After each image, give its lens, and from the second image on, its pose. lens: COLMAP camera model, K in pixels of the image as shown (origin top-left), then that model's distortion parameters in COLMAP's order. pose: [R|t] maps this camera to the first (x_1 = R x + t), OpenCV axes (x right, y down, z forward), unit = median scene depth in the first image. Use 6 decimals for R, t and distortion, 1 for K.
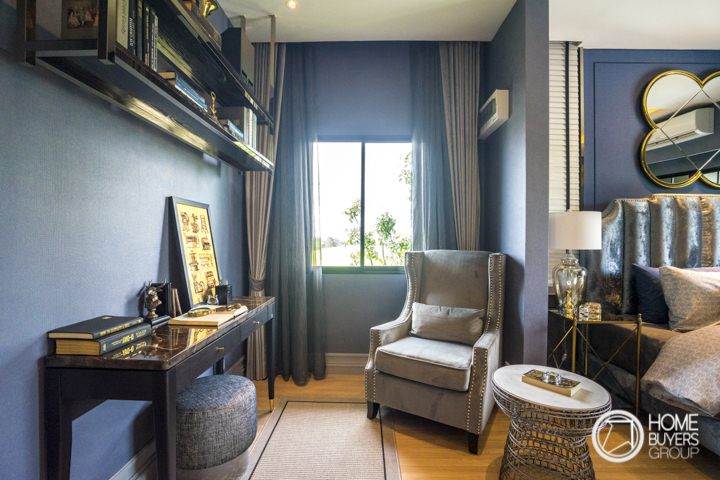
lens RADIAL K [[326.4, 0, 360.0], [0, 326.4, 240.0], [0, 0, 1]] dist [-0.000423, -0.000108]
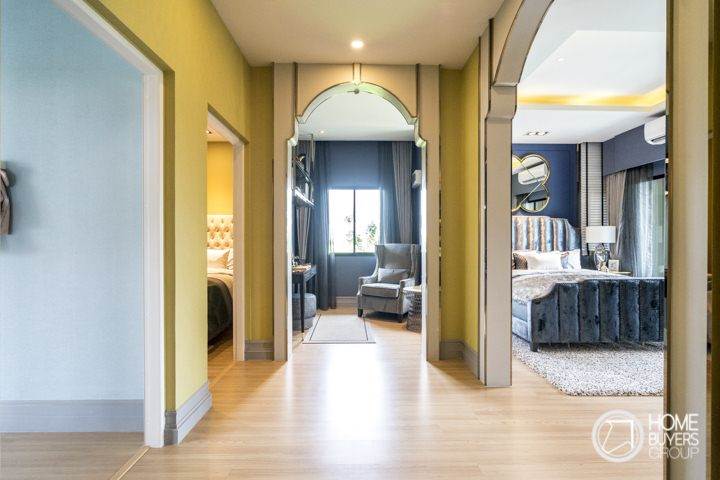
lens RADIAL K [[326.4, 0, 360.0], [0, 326.4, 240.0], [0, 0, 1]] dist [-0.000423, -0.000108]
pose [[0.999381, -0.009742, 0.033800, -0.030397], [0.009567, 0.999940, 0.005330, -0.005933], [-0.033850, -0.005003, 0.999414, -1.081023]]
